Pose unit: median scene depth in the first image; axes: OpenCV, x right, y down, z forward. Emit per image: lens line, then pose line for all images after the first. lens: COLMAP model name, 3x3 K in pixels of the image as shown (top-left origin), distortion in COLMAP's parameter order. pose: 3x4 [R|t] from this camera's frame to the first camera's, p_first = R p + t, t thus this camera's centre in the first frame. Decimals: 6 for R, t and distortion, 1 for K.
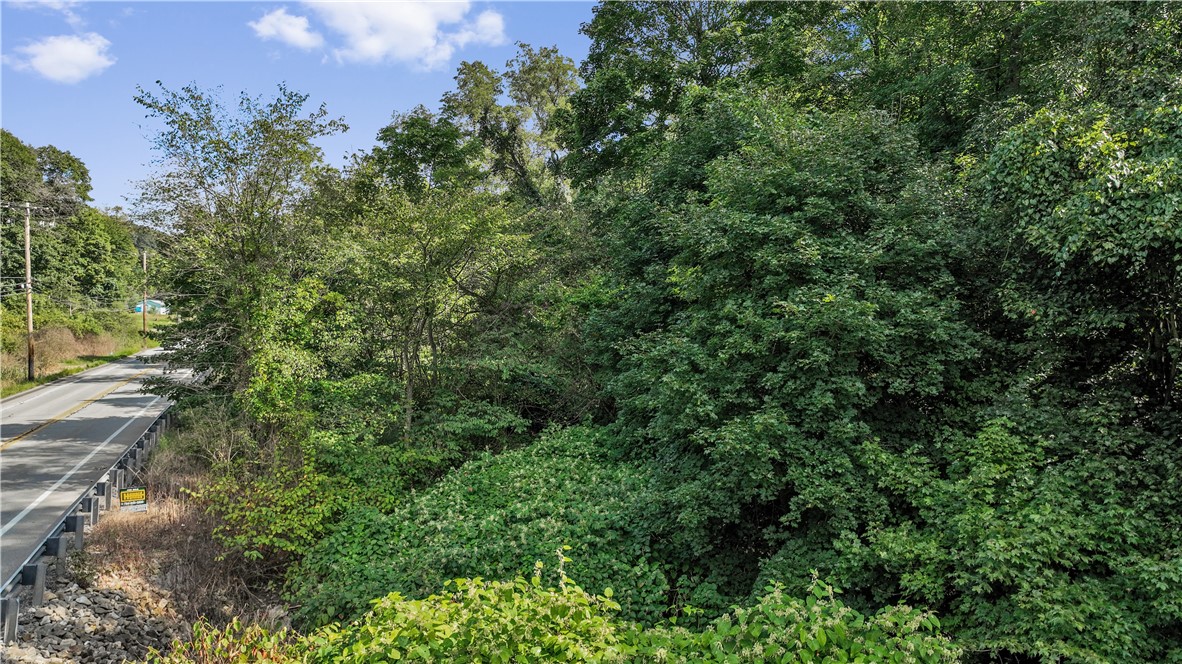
lens RADIAL K [[875.9, 0, 591.0], [0, 875.9, 332.0], [0, 0, 1]] dist [-0.002372, 0.000168]
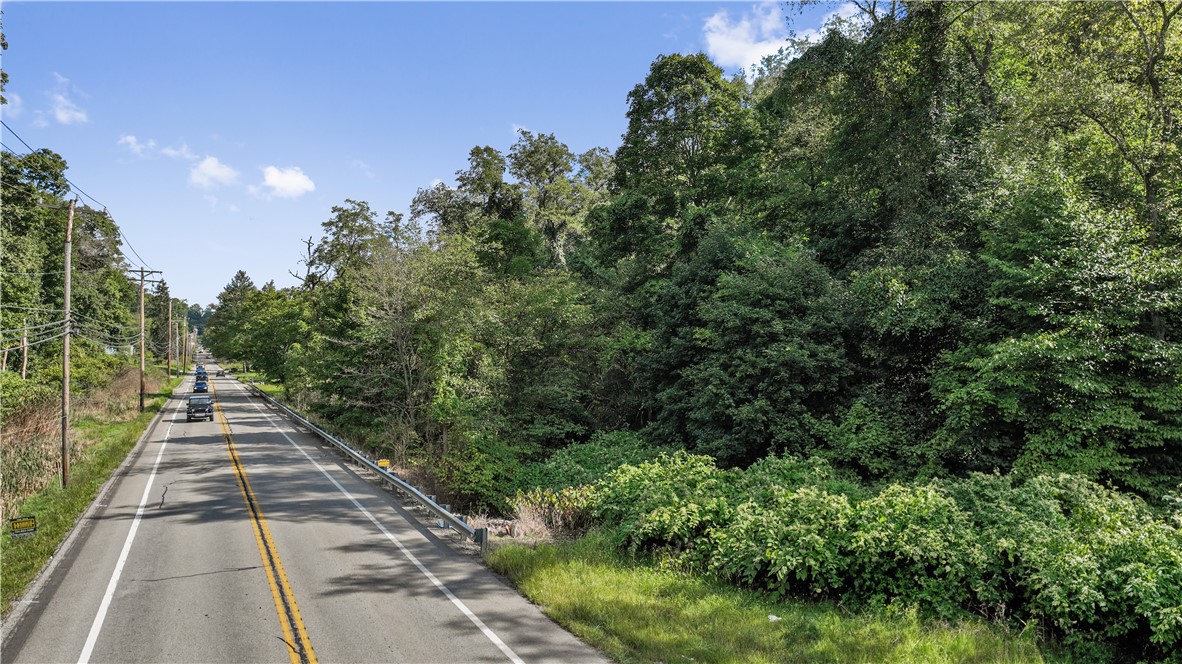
lens RADIAL K [[875.9, 0, 591.0], [0, 875.9, 332.0], [0, 0, 1]] dist [-0.002372, 0.000168]
pose [[0.998299, 0.000984, 0.058295, -0.325155], [0.001861, 0.998811, -0.048723, 0.024310], [-0.058273, 0.048748, 0.997110, -1.087151]]
